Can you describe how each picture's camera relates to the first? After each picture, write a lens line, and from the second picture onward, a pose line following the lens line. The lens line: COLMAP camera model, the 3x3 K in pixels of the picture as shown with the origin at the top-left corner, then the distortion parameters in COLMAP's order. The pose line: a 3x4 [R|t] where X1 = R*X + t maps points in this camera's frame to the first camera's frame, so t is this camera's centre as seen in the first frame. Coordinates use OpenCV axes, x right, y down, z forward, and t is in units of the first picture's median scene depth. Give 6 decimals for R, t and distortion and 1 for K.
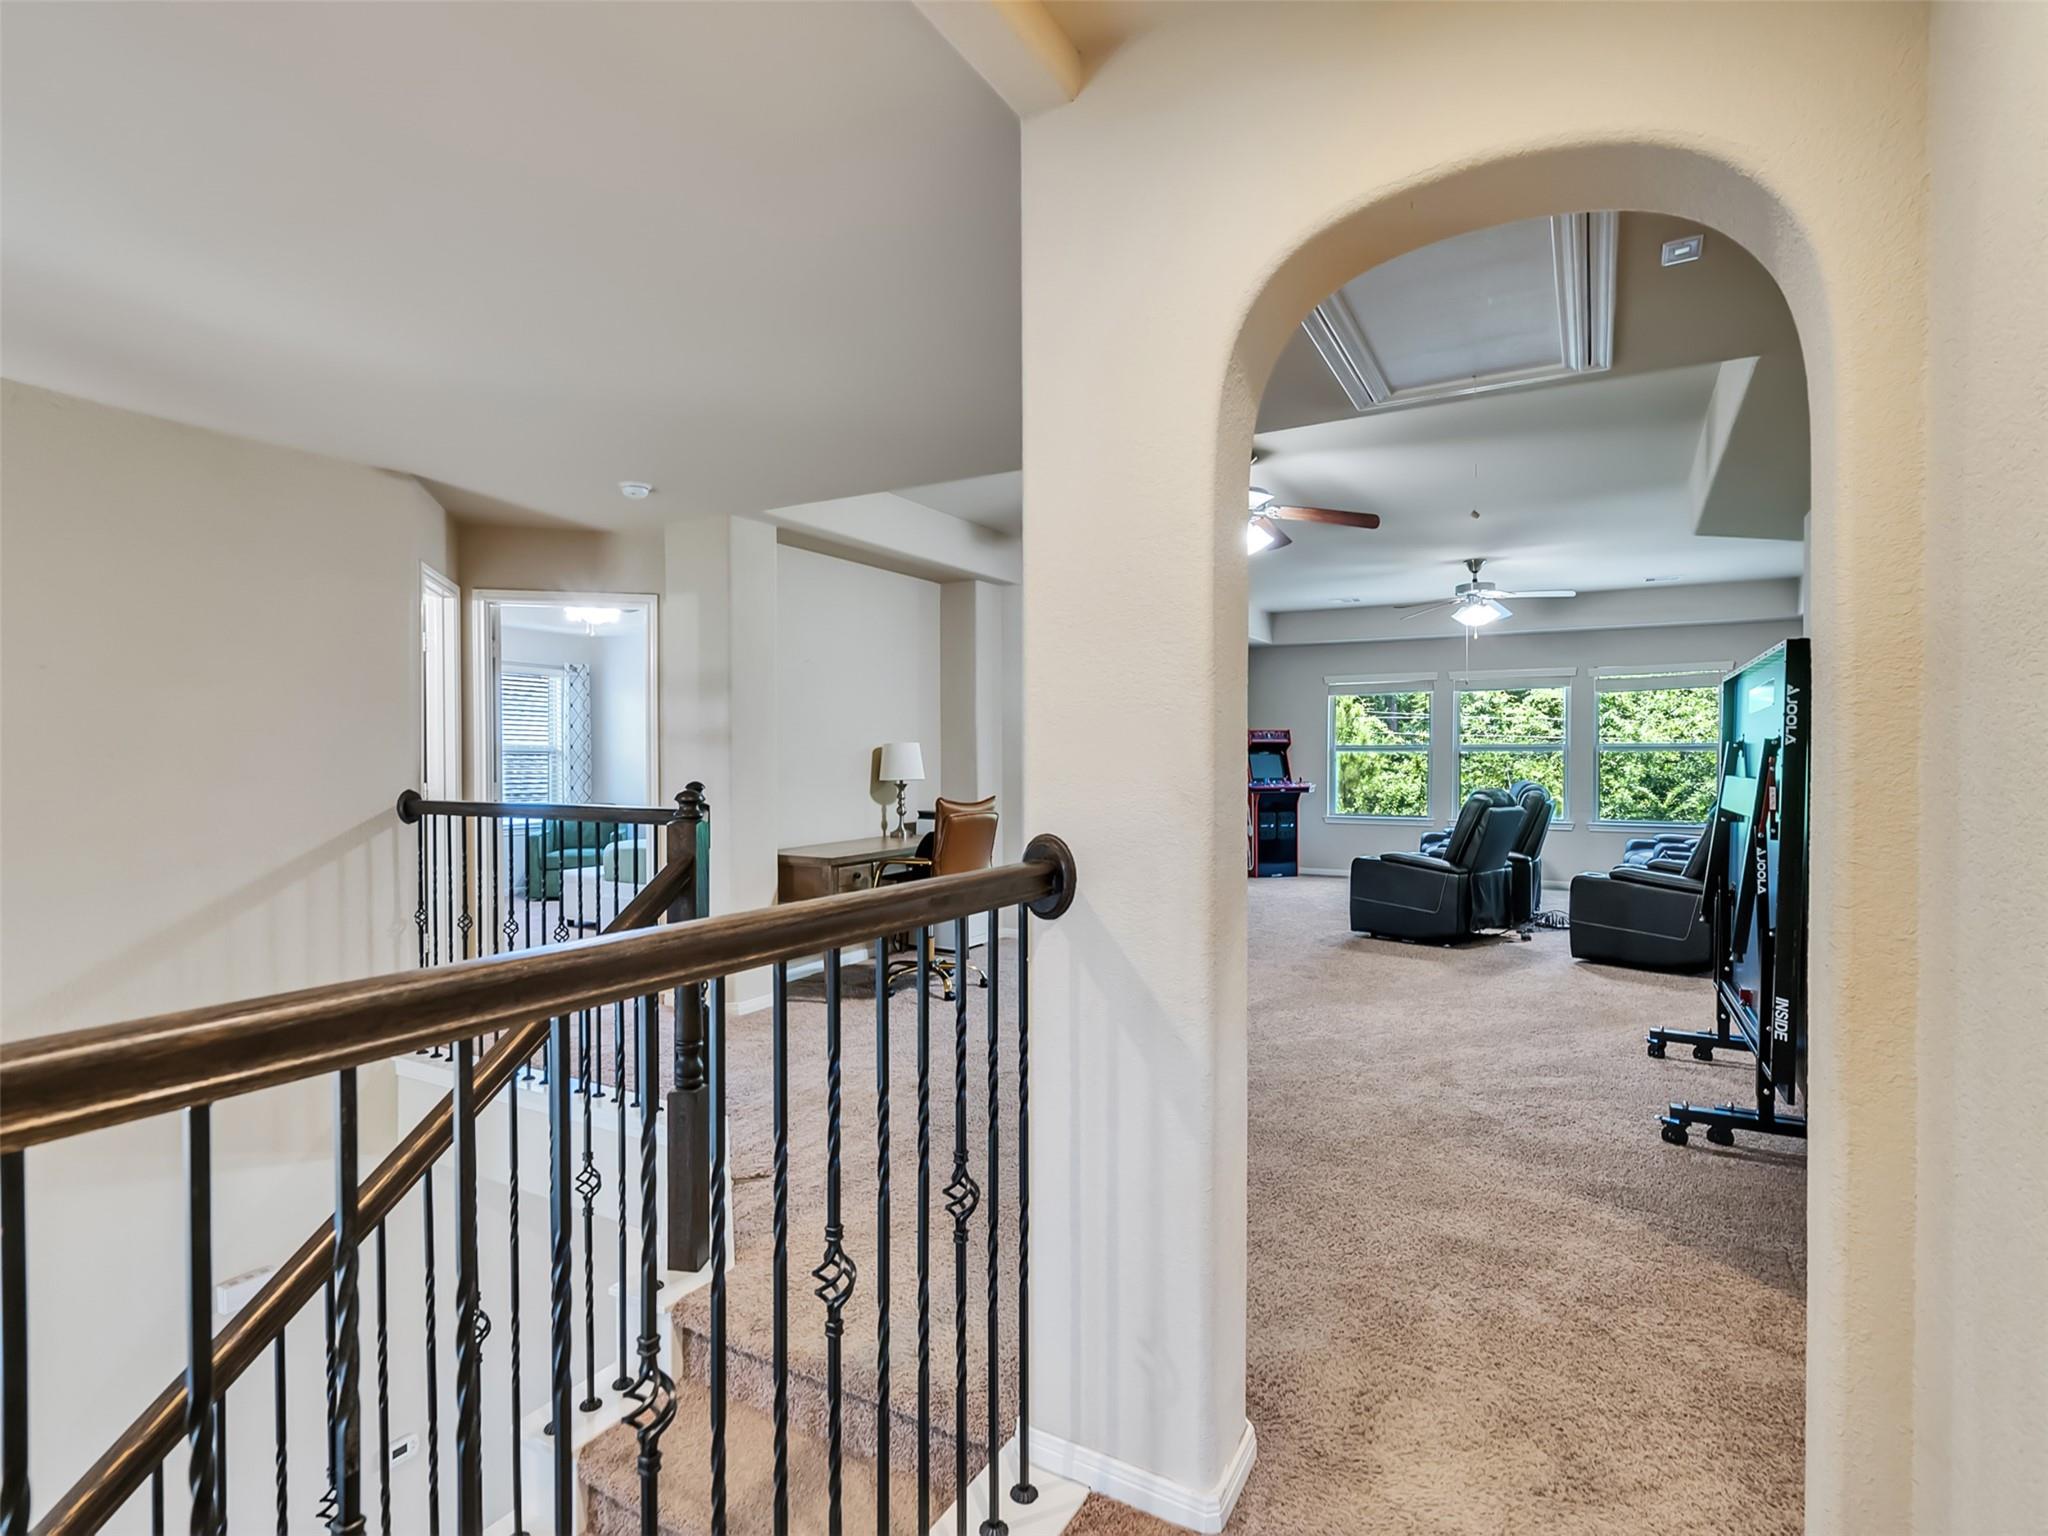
lens RADIAL K [[985.6, 0, 1020.9], [0, 985.6, 768.5], [0, 0, 1]] dist [-0.001371, -0.000154]
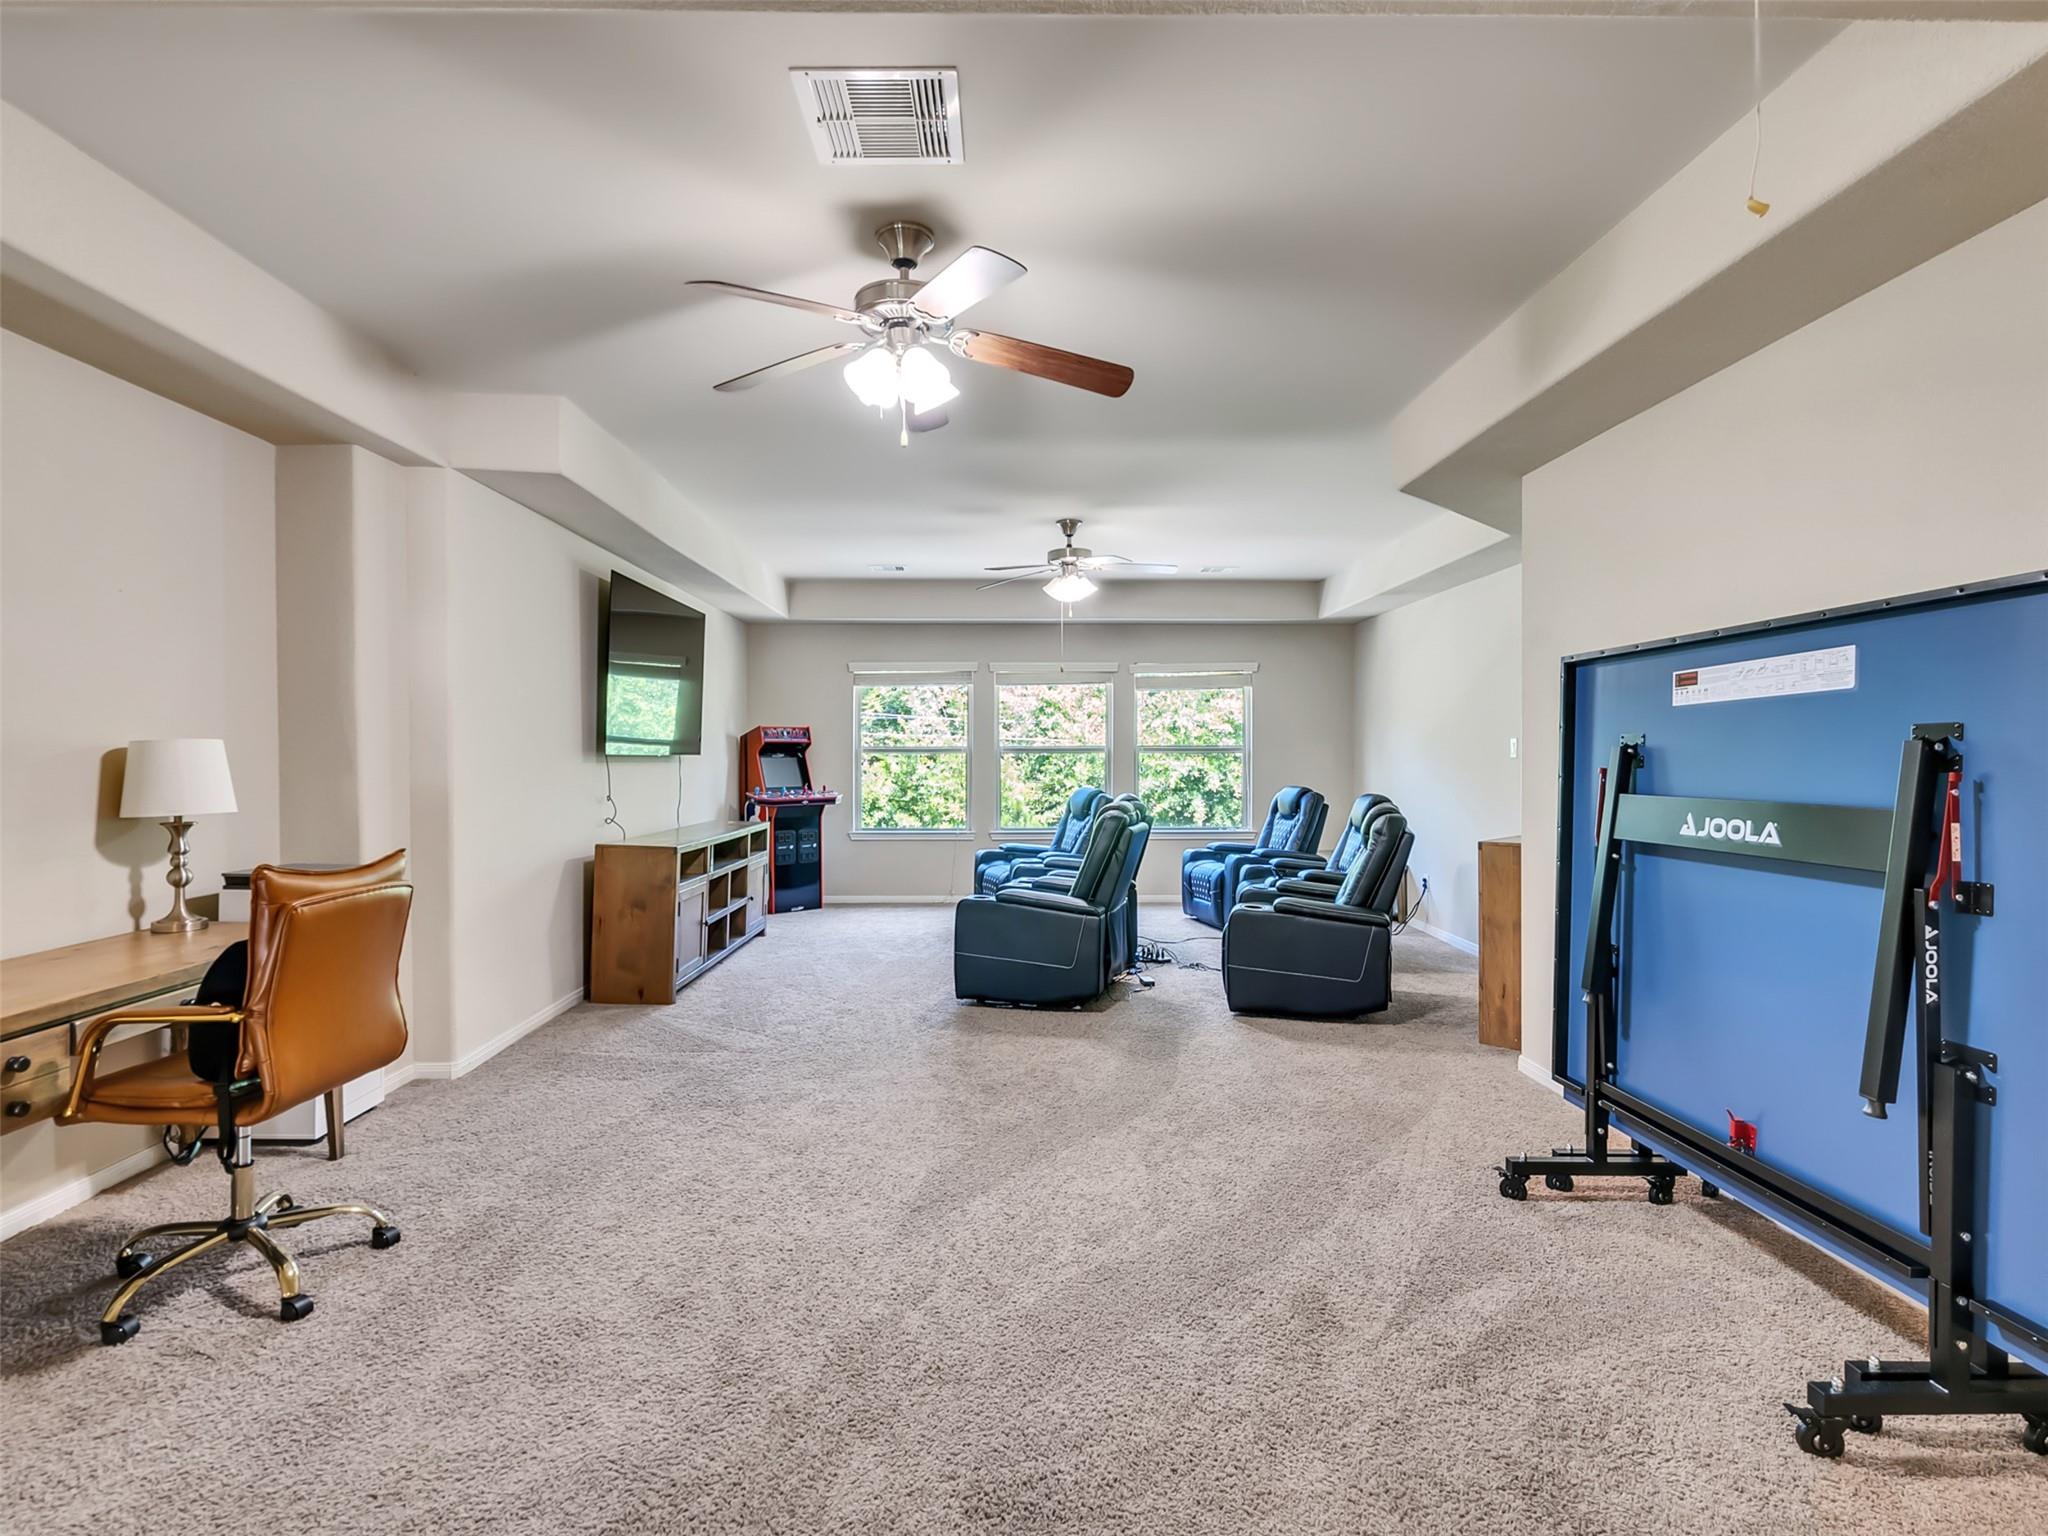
lens RADIAL K [[1070.7, 0, 1023.3], [0, 1070.7, 765.2], [0, 0, 1]] dist [-0.000980, -0.000916]
pose [[0.870028, -0.006049, 0.492966, -0.016147], [0.008589, 0.999959, -0.002888, -0.007538], [-0.492928, 0.006746, 0.870044, 0.305070]]
